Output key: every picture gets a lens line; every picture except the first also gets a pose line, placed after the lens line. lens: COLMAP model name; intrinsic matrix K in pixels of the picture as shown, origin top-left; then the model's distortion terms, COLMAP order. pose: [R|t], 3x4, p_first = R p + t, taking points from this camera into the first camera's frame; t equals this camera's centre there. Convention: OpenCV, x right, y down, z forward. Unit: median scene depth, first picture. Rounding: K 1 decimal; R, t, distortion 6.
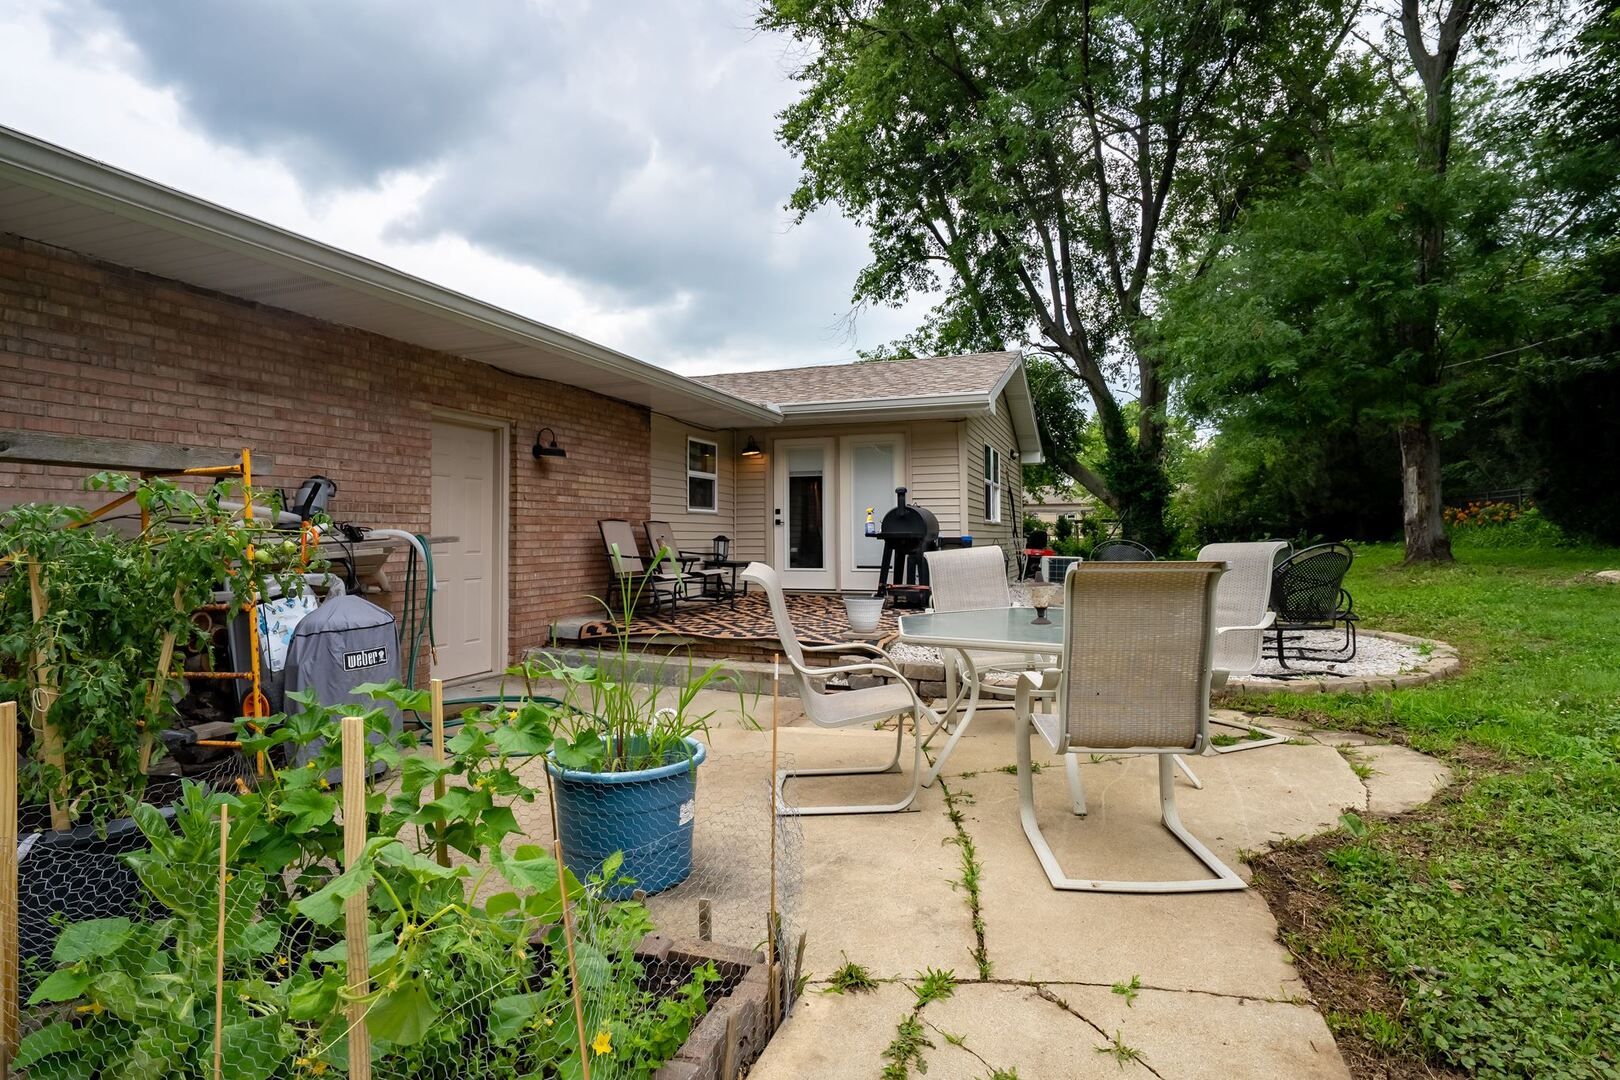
lens RADIAL K [[825.0, 0, 810.0], [0, 825.0, 540.0], [0, 0, 1]] dist [-0.000601, -0.000619]
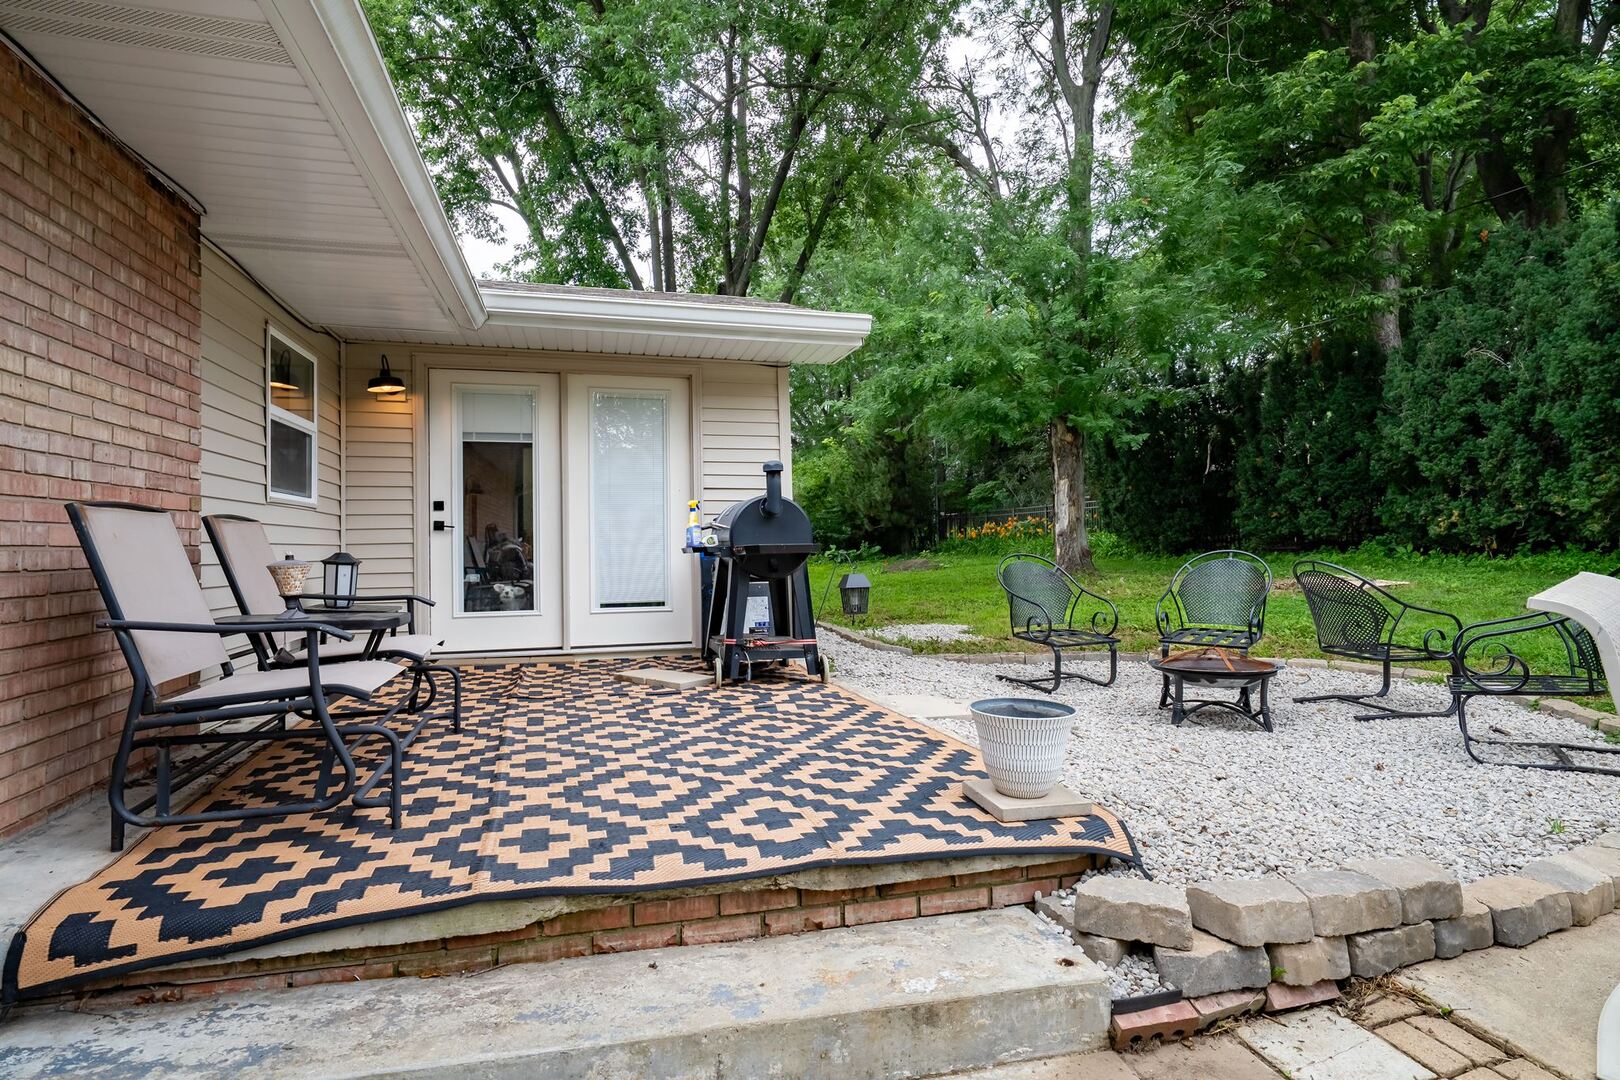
lens RADIAL K [[825.0, 0, 810.0], [0, 825.0, 540.0], [0, 0, 1]] dist [-0.000601, -0.000619]
pose [[0.819118, -0.000528, 0.573625, -0.147126], [0.010036, 0.999860, -0.013412, -0.003354], [-0.573537, 0.016743, 0.819008, 0.435110]]
